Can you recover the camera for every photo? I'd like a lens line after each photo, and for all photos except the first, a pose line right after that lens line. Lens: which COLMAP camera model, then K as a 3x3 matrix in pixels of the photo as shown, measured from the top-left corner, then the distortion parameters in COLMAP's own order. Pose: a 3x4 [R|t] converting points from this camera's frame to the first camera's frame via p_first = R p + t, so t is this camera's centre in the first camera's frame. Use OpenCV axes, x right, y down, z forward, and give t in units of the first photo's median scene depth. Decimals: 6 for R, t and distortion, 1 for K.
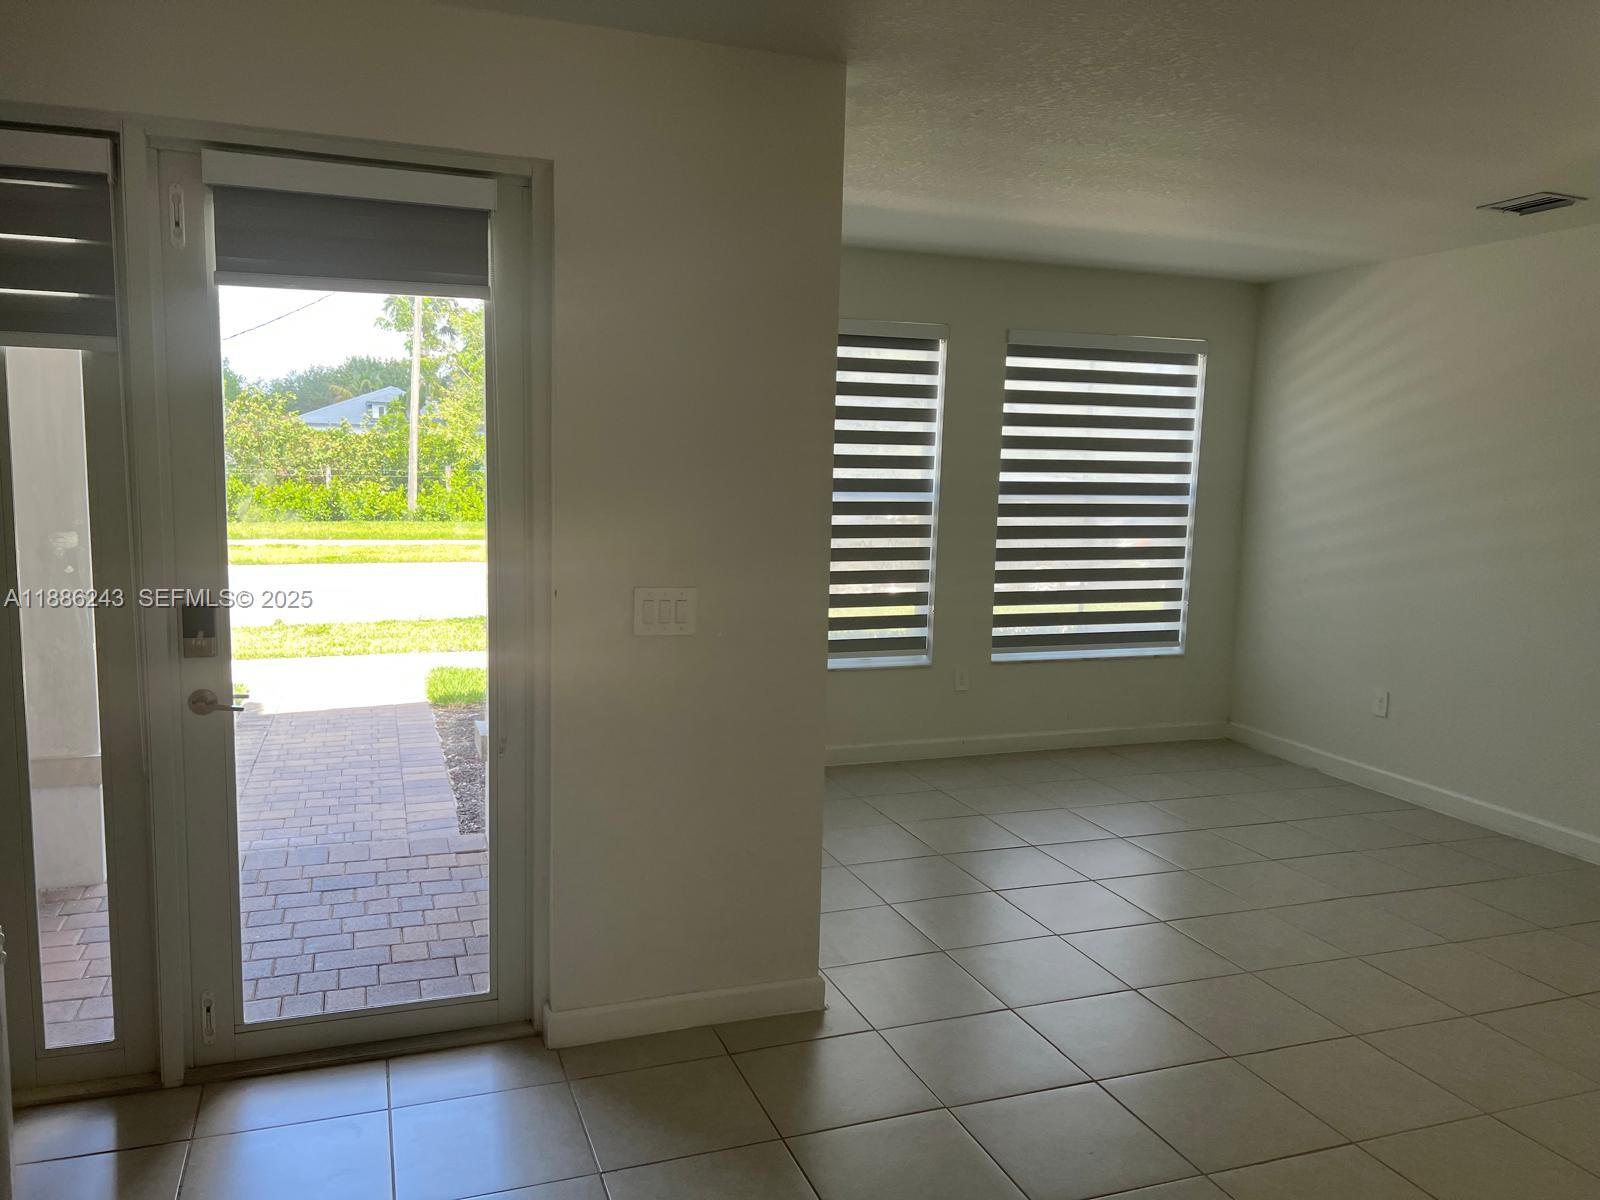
lens RADIAL K [[1198.9, 0, 800.0], [0, 1198.9, 600.0], [0, 0, 1]] dist [0.085588, -0.117648]
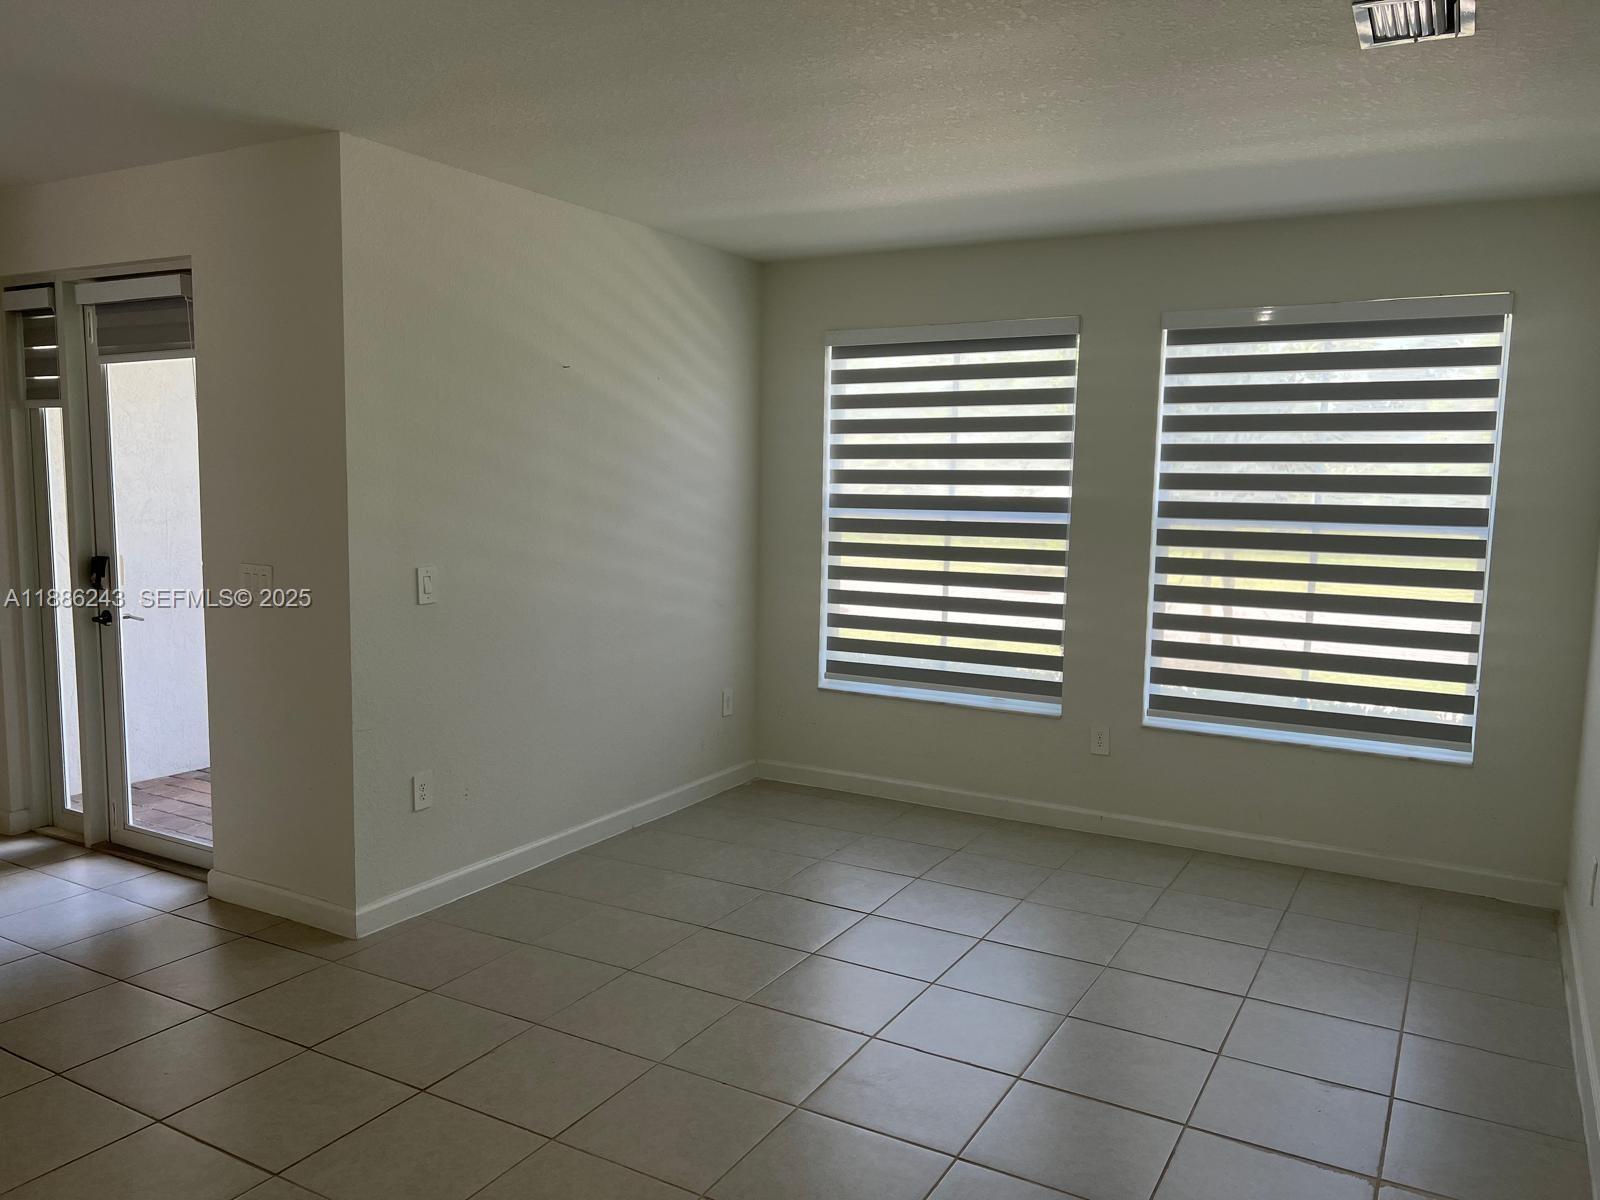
lens RADIAL K [[1198.9, 0, 800.0], [0, 1198.9, 600.0], [0, 0, 1]] dist [0.085588, -0.117648]
pose [[0.645615, 0.067176, -0.760703, 0.661556], [-0.091666, 0.995738, 0.010134, -0.020417], [0.758142, 0.063188, 0.649021, 0.313053]]
